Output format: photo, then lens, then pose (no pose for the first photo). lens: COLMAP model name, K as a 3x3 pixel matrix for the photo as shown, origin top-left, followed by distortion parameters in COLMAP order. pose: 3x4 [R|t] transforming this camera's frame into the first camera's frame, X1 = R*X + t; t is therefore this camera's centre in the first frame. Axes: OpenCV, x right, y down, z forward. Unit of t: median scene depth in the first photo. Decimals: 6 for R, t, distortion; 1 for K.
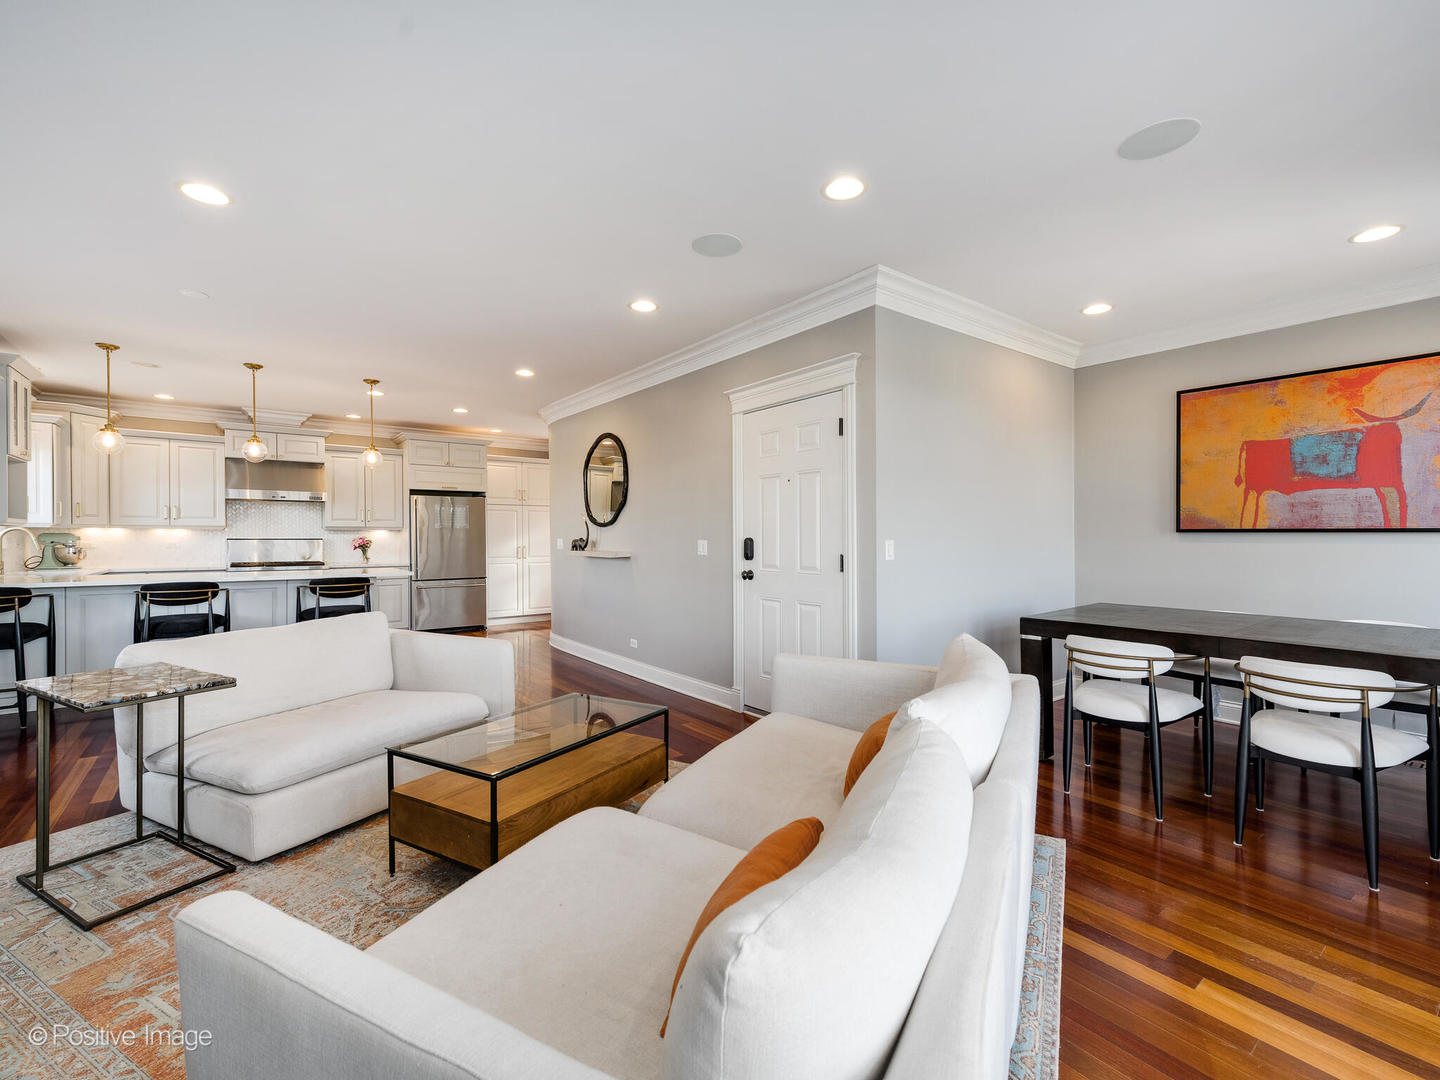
lens RADIAL K [[644.8, 0, 720.0], [0, 644.8, 540.0], [0, 0, 1]] dist [0.008194, -0.000225]
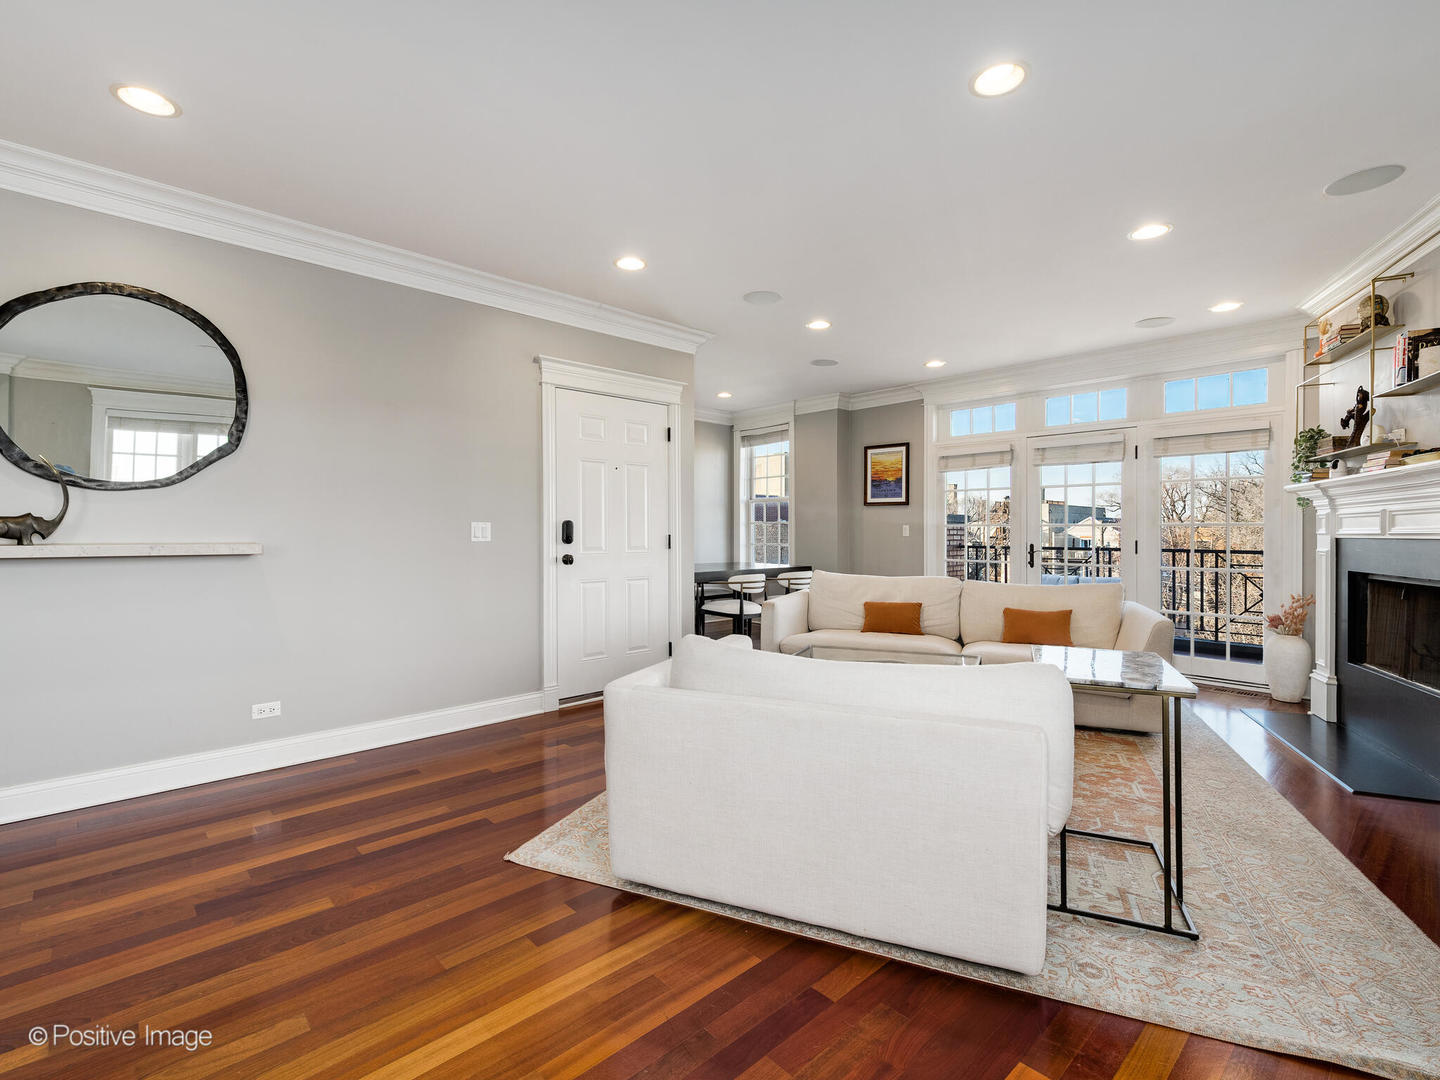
lens RADIAL K [[675.6, 0, 721.3], [0, 675.6, 532.6], [0, 0, 1]] dist [0.002731, 0.000171]
pose [[-0.108848, -0.002450, 0.994055, -0.975782], [0.001848, 0.999995, 0.002668, 0.012273], [-0.994057, 0.002128, -0.108843, 0.886998]]
